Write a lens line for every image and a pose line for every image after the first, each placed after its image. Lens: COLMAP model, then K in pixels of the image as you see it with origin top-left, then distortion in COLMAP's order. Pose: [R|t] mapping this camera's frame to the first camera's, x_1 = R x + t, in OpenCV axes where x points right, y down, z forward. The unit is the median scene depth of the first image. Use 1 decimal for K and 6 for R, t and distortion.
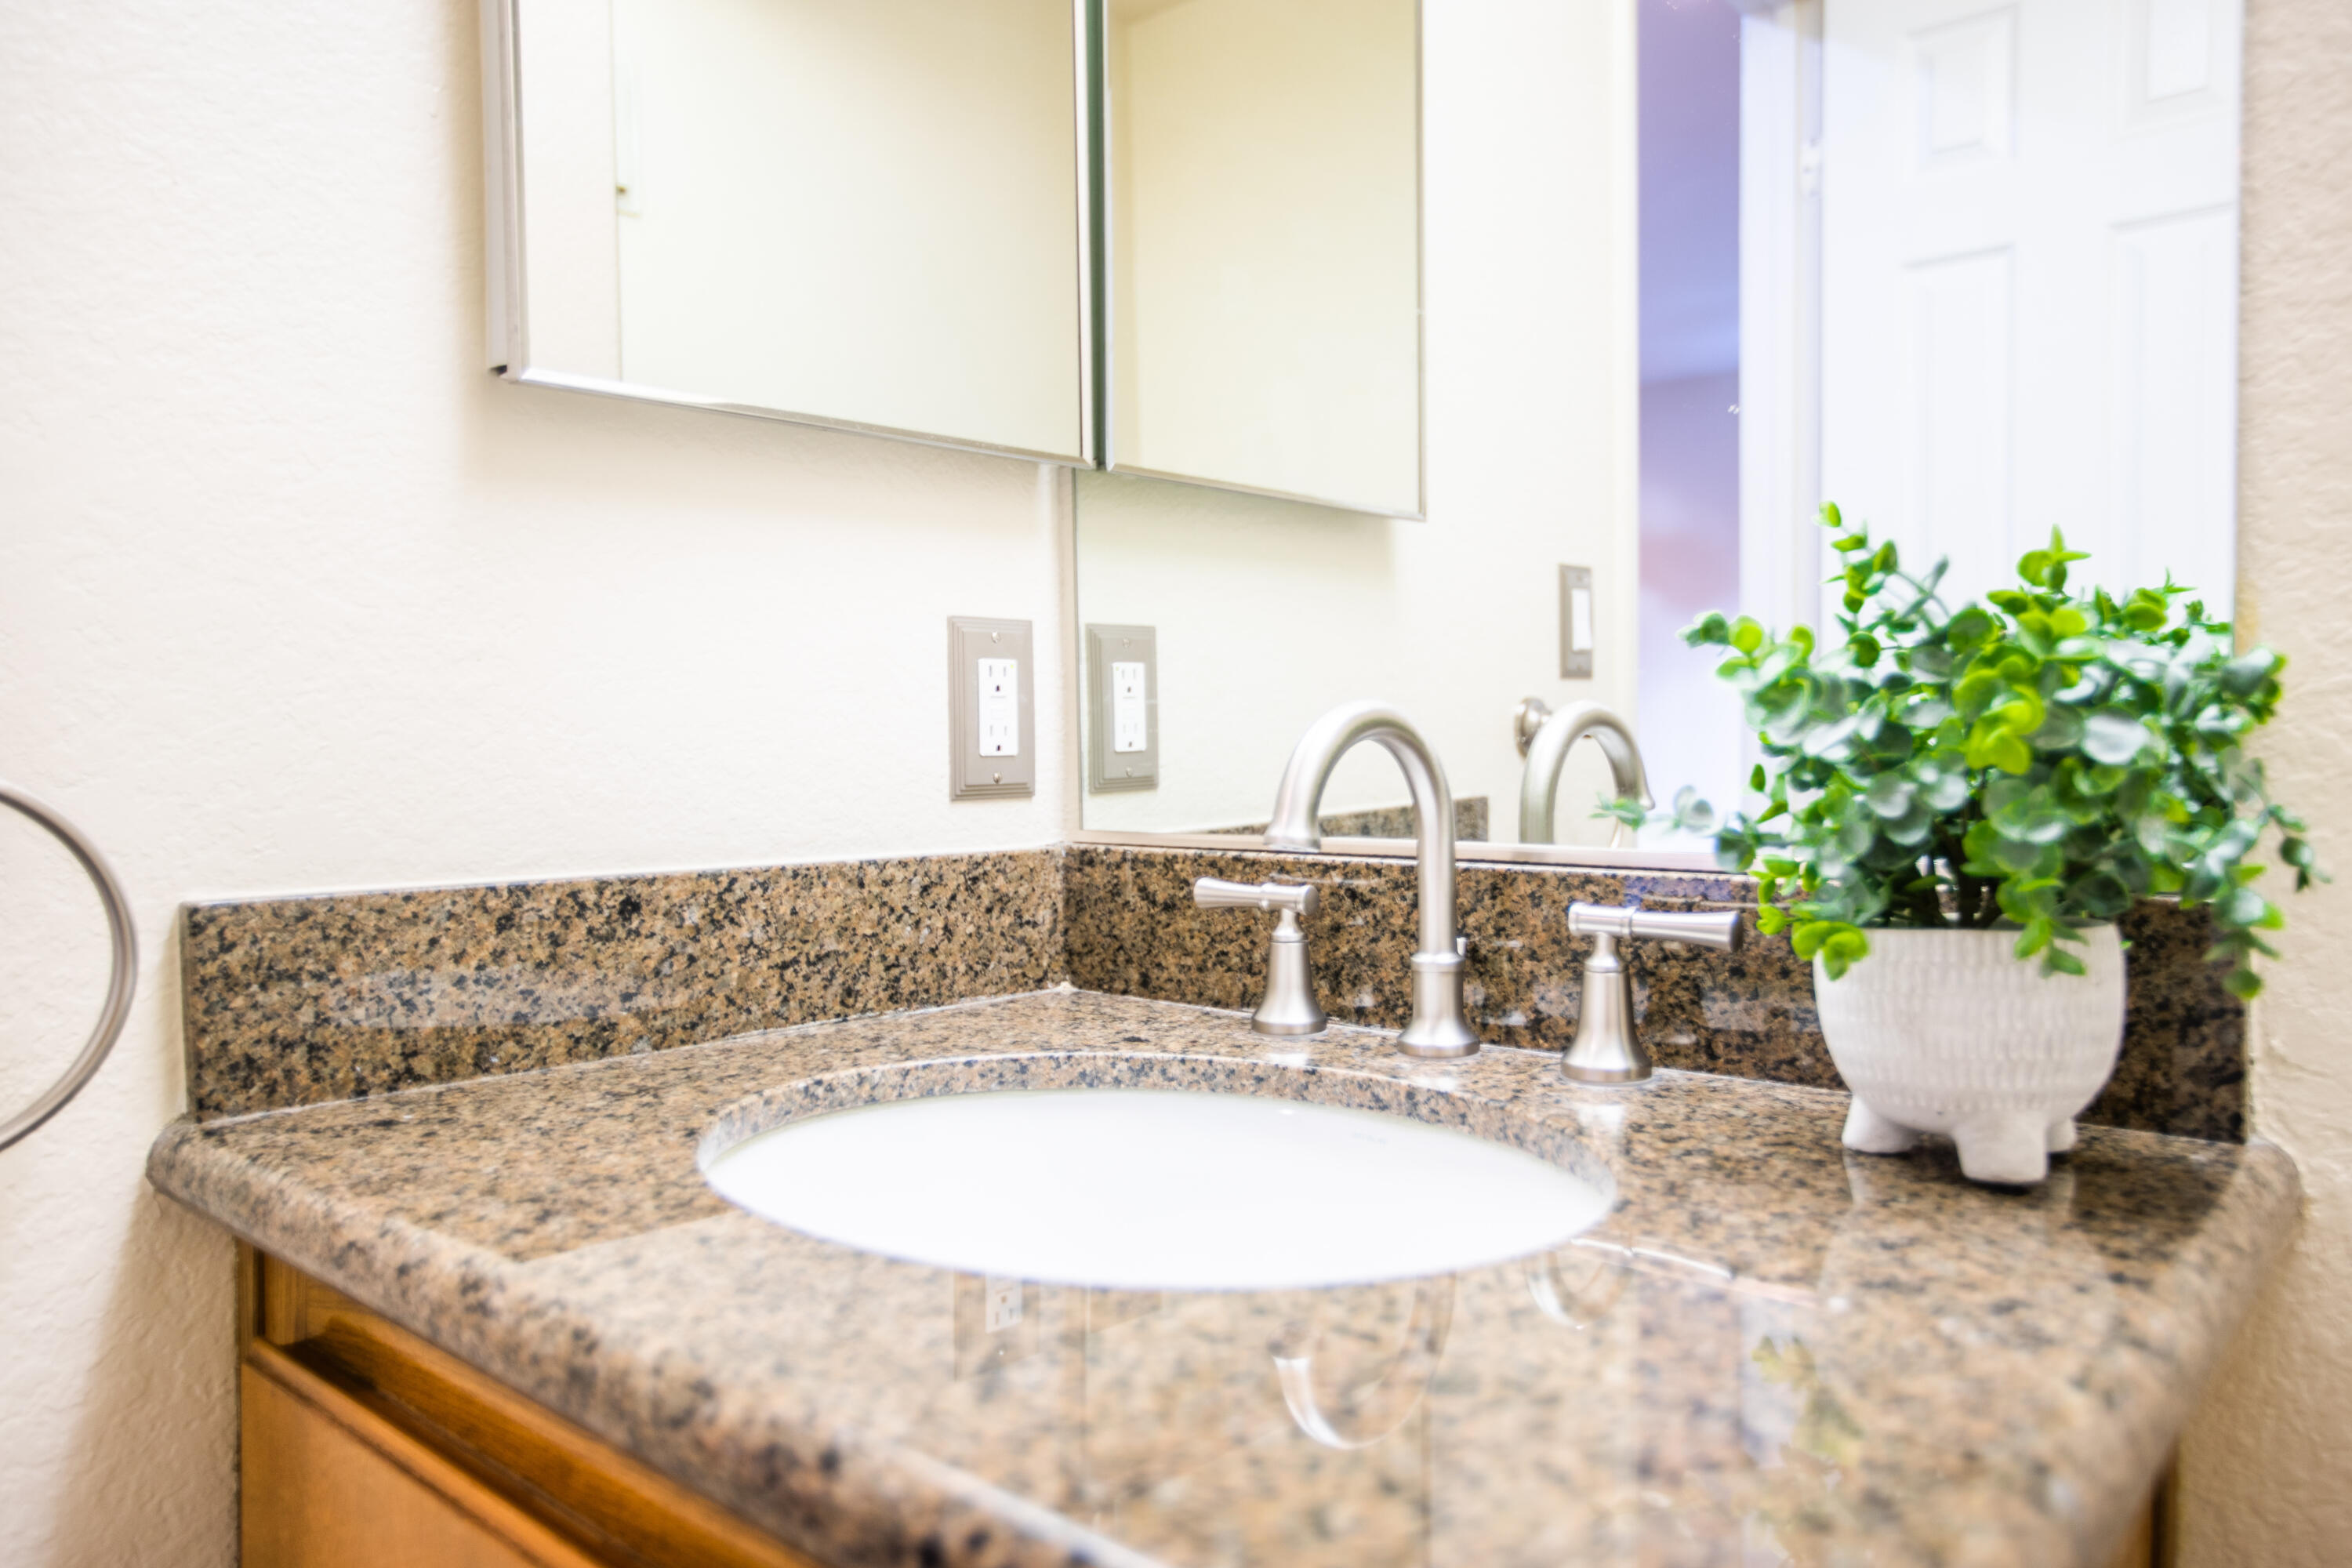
lens RADIAL K [[1562.7, 0, 1176.0], [0, 1562.7, 784.0], [0, 0, 1]] dist [-0.004707, 0.004157]
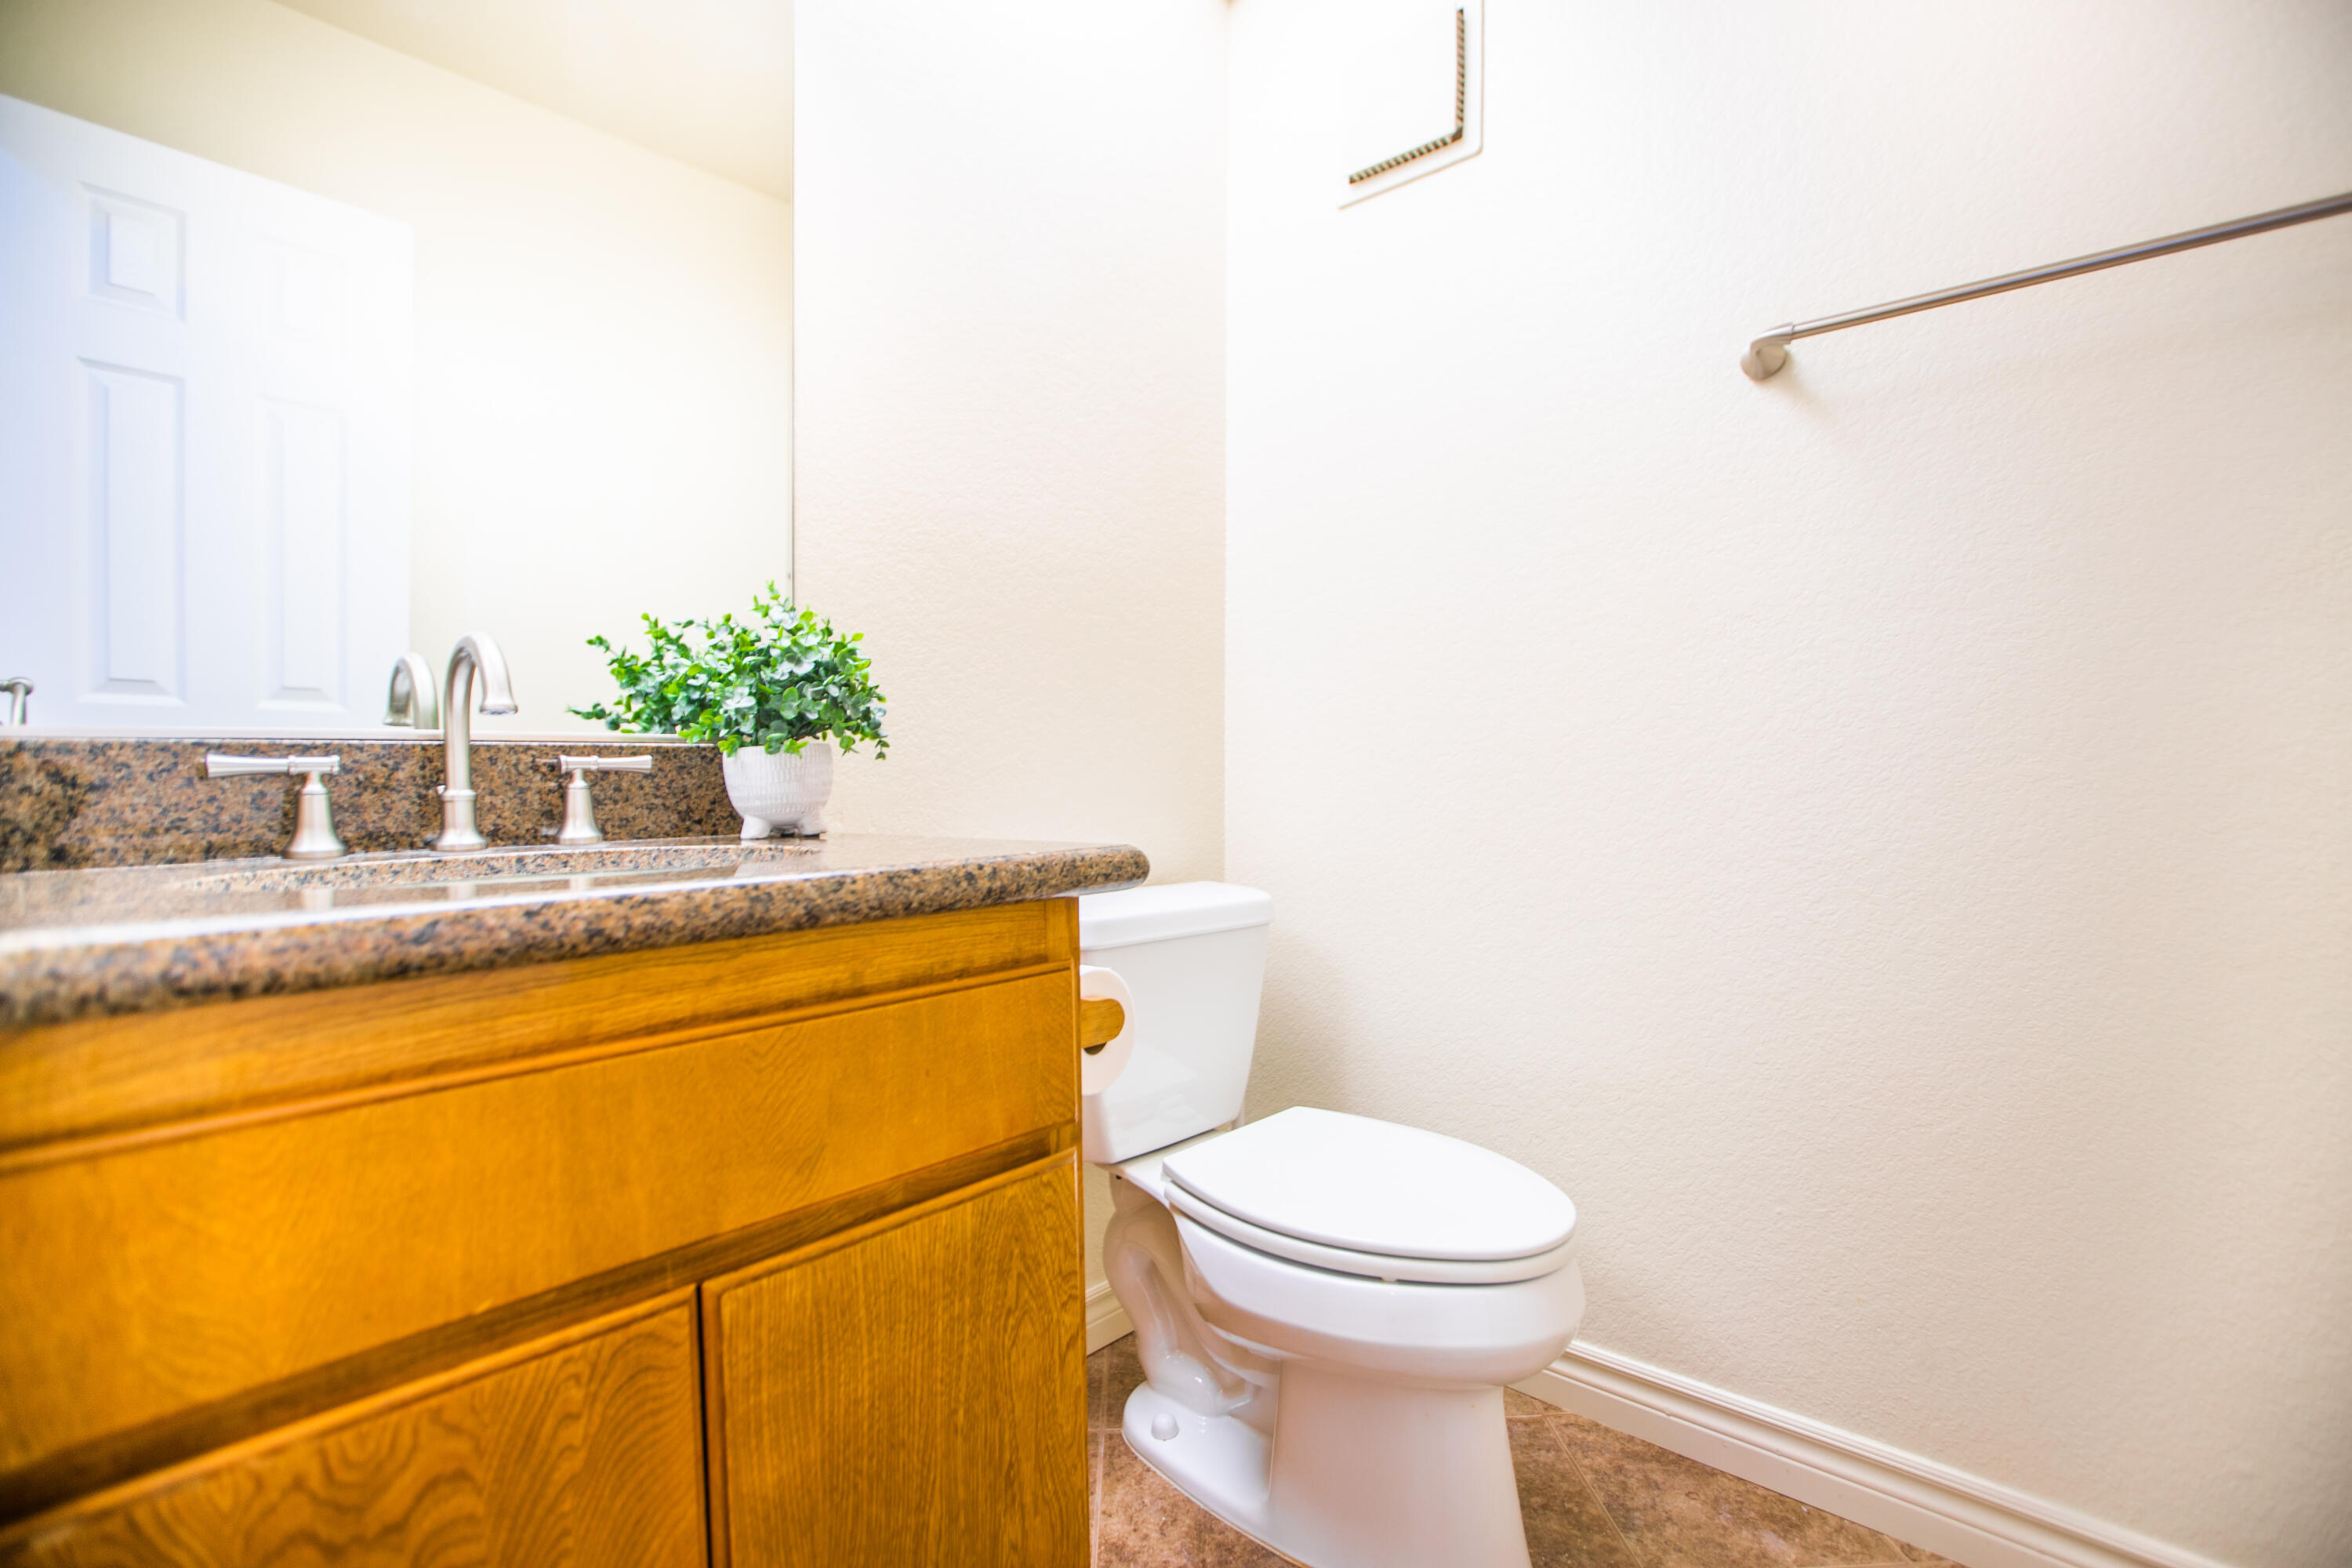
lens RADIAL K [[1082.5, 0, 1183.7], [0, 1082.5, 789.5], [0, 0, 1]] dist [-0.048563, 0.017125]
pose [[-0.000036, -0.003075, 0.999995, -0.889788], [0.037057, 0.999308, 0.003074, 0.121851], [-0.999313, 0.037057, 0.000078, 0.212461]]
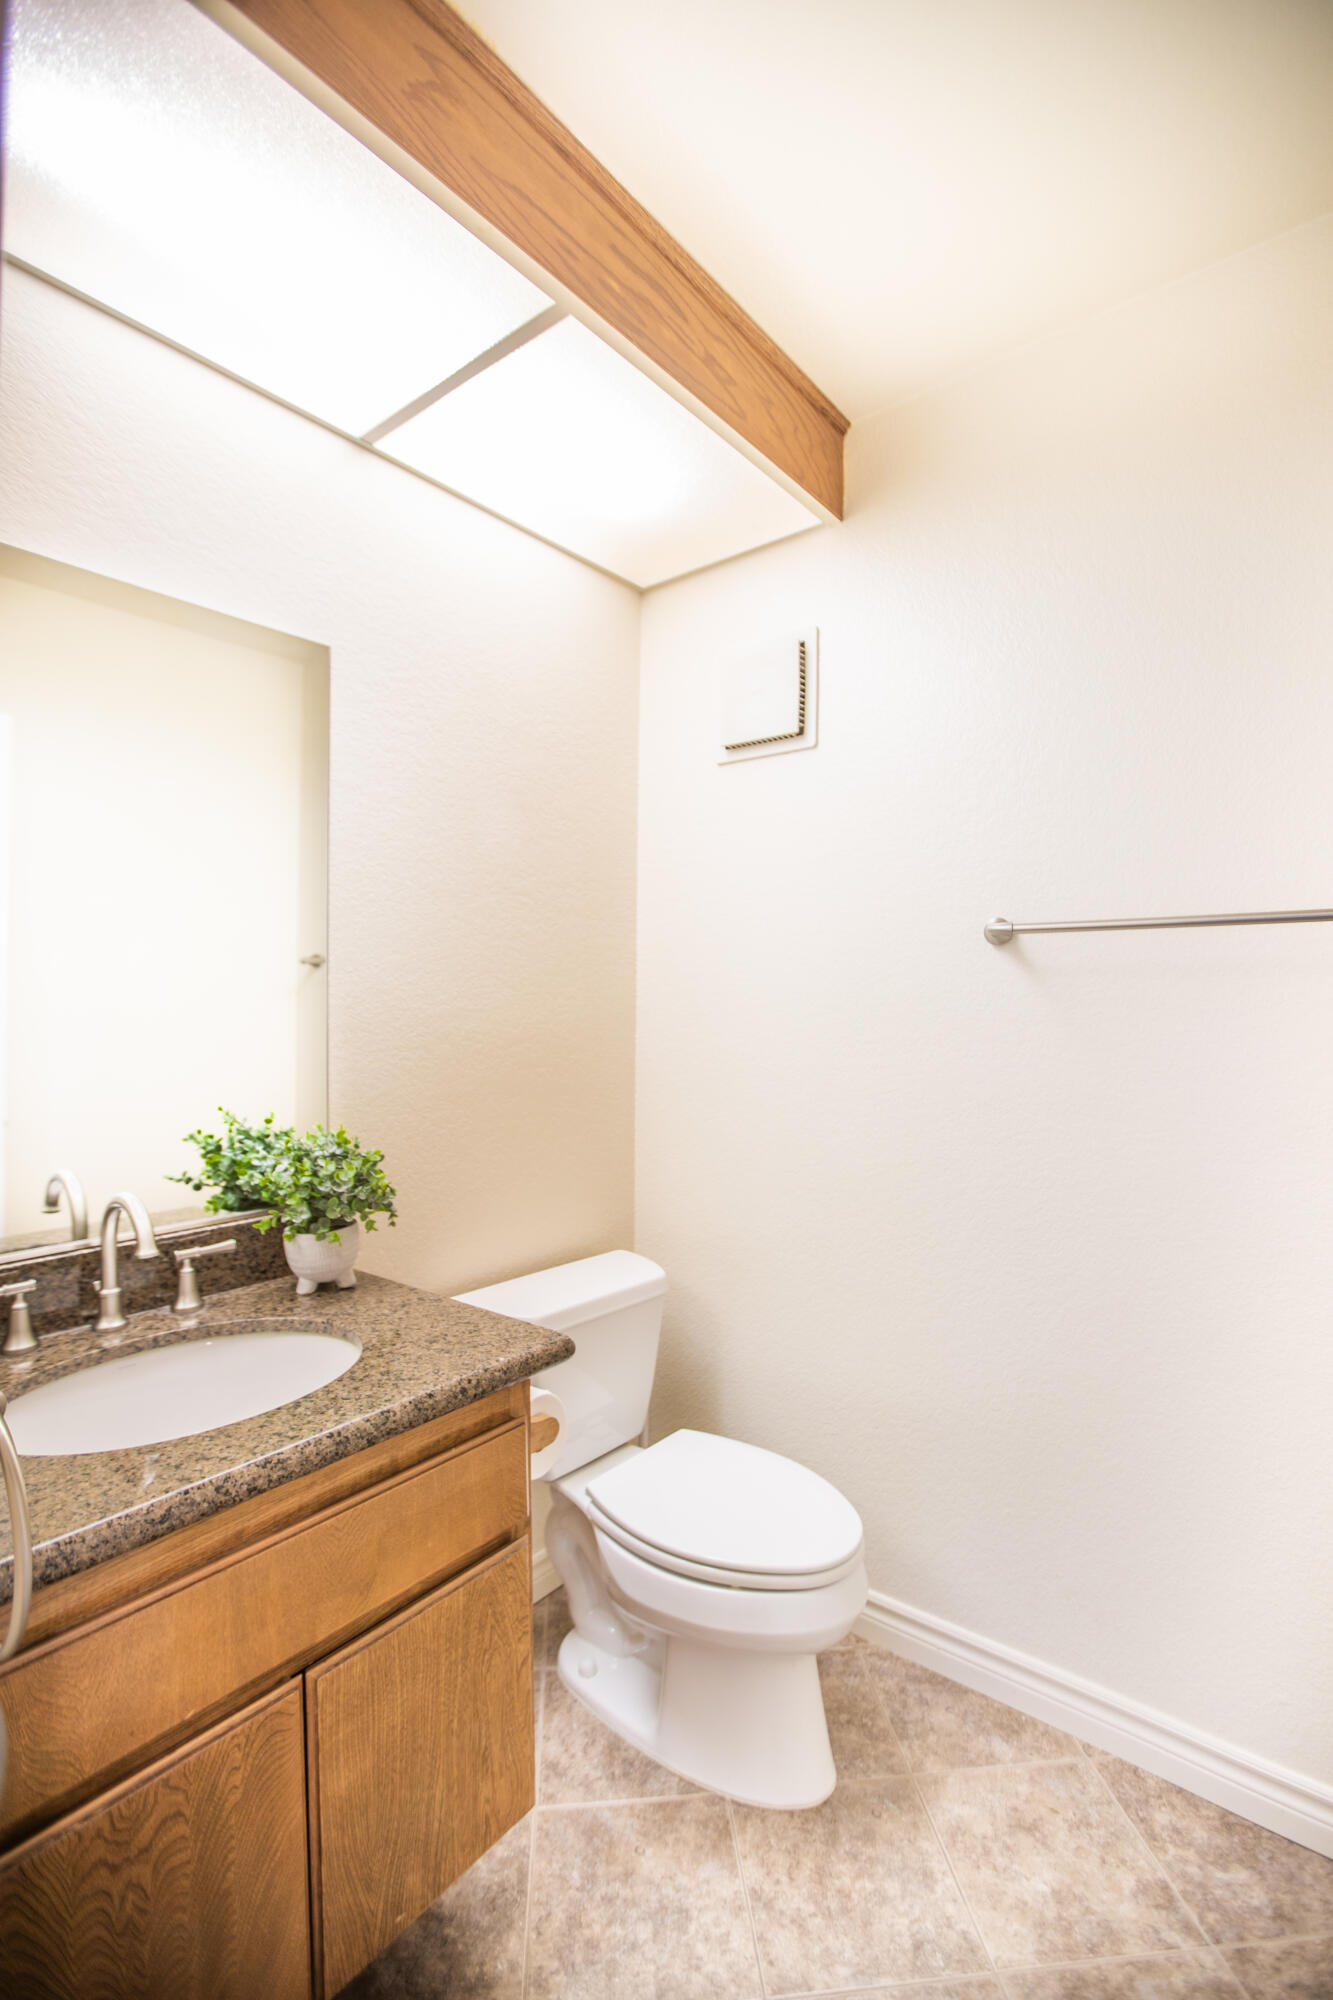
lens RADIAL K [[921.6, 0, 666.5], [0, 921.6, 992.0], [0, 0, 1]] dist [-0.041196, 0.011308]
pose [[-0.055603, 0.018775, 0.998276, -1.219472], [0.033288, 0.999302, -0.016940, -0.282579], [-0.997898, 0.032288, -0.056189, 0.173895]]
